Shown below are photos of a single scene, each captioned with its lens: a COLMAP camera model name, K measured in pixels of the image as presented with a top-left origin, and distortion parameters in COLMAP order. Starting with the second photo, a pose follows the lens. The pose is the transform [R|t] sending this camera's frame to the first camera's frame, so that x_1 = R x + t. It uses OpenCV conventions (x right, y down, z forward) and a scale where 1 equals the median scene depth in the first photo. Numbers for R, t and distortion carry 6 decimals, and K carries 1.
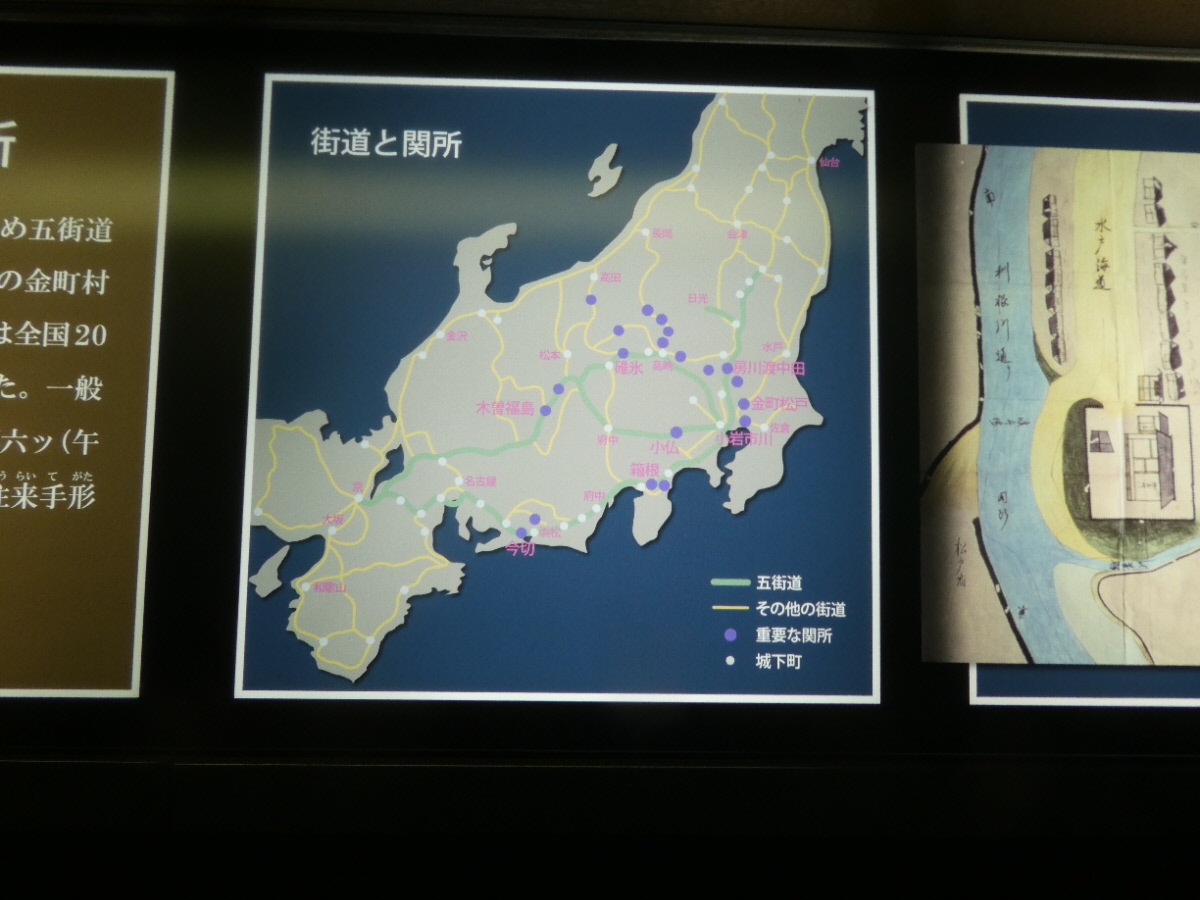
lens RADIAL K [[846.4, 0, 600.0], [0, 846.4, 450.0], [0, 0, 1]] dist [0.000644, 0.002671]
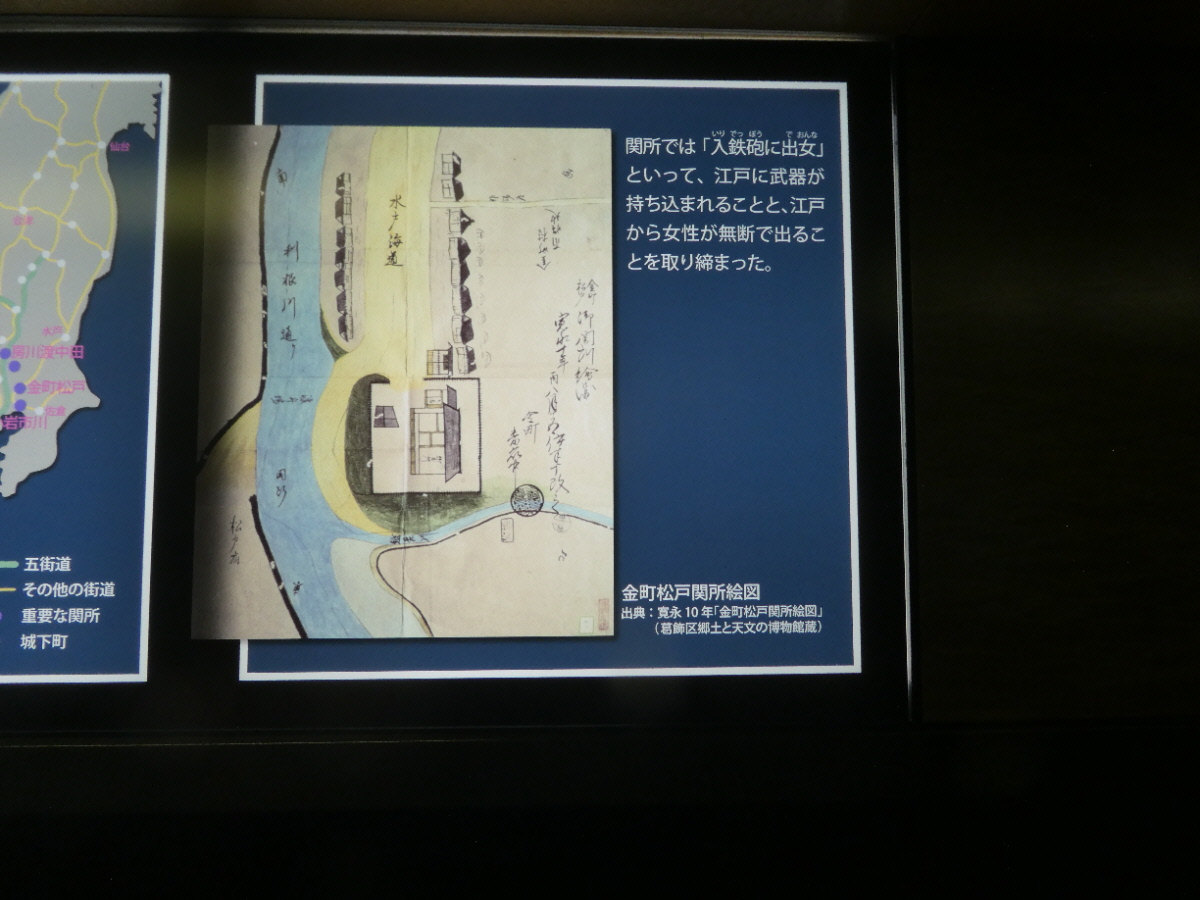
lens RADIAL K [[846.4, 0, 600.0], [0, 846.4, 450.0], [0, 0, 1]] dist [0.000644, 0.002671]
pose [[0.999548, -0.025078, -0.016569, 0.862376], [0.025101, 0.999684, 0.001140, 0.034834], [0.016535, -0.001555, 0.999862, -0.000223]]
